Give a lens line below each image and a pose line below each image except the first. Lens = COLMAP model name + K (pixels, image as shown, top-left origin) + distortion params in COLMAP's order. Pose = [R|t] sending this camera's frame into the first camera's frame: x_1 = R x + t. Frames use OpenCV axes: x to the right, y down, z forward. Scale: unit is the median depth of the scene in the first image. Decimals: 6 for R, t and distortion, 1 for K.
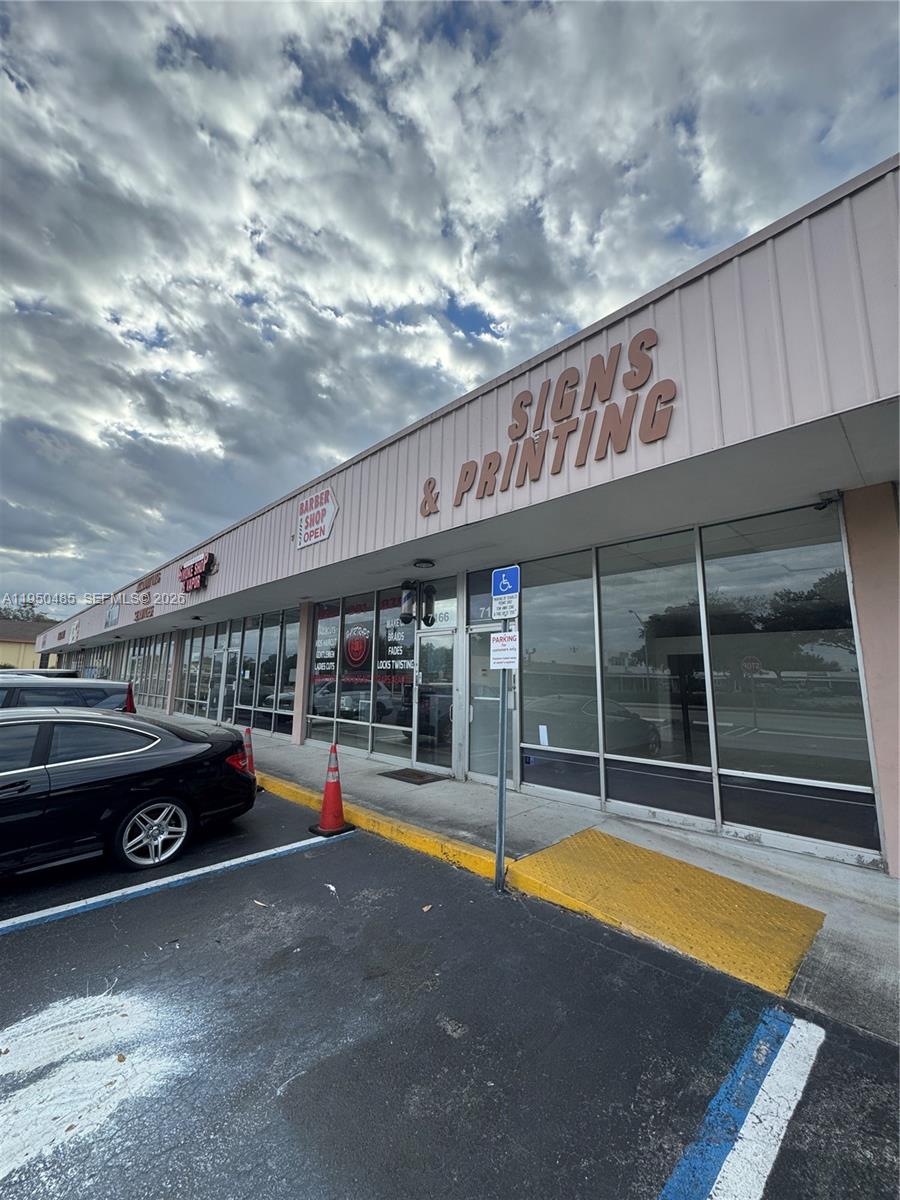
lens RADIAL K [[477.4, 0, 450.0], [0, 477.4, 600.0], [0, 0, 1]] dist [-0.004309, -0.000071]
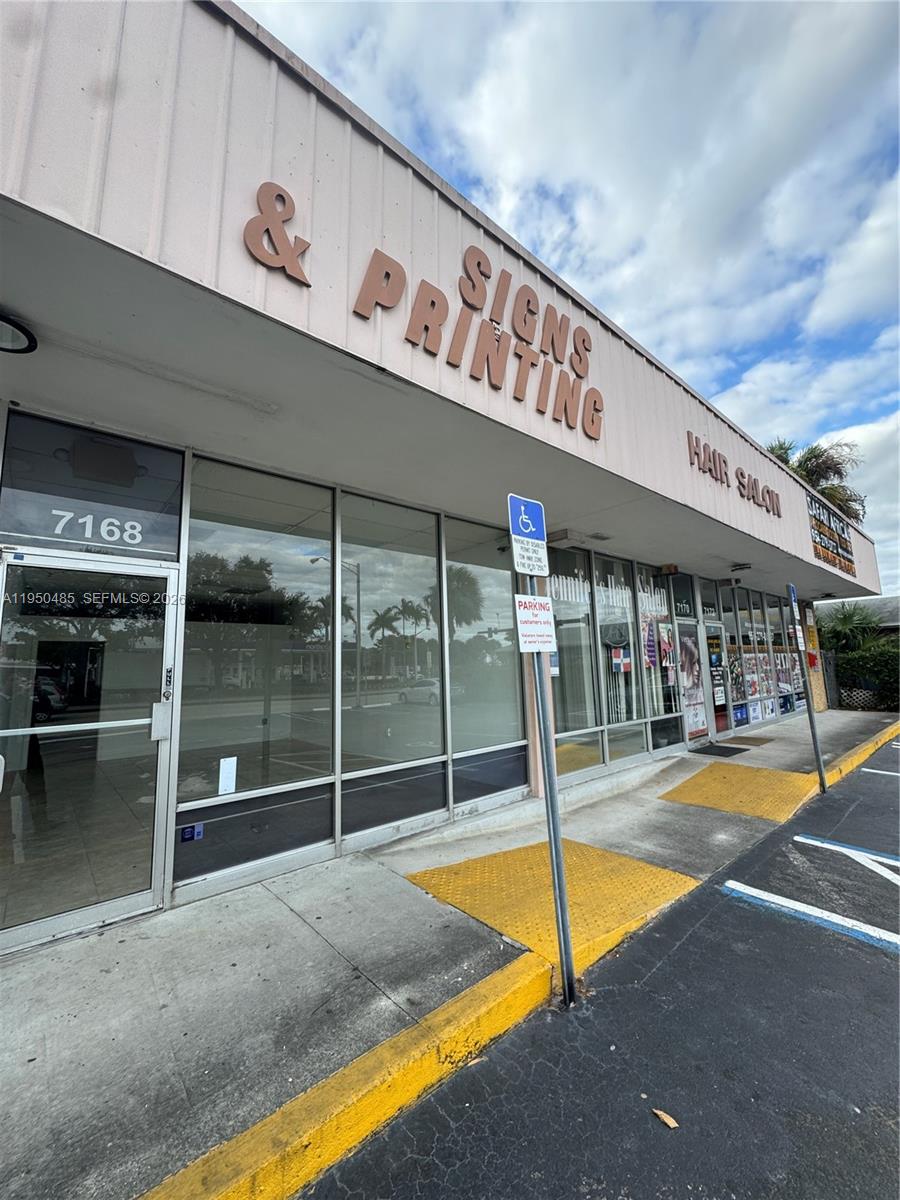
lens RADIAL K [[477.4, 0, 450.0], [0, 477.4, 600.0], [0, 0, 1]] dist [-0.004309, -0.000071]
pose [[0.068935, 0.124720, 0.989794, -0.490982], [-0.132556, 0.984502, -0.114821, 0.150406], [-0.988776, -0.123288, 0.084399, 0.975480]]
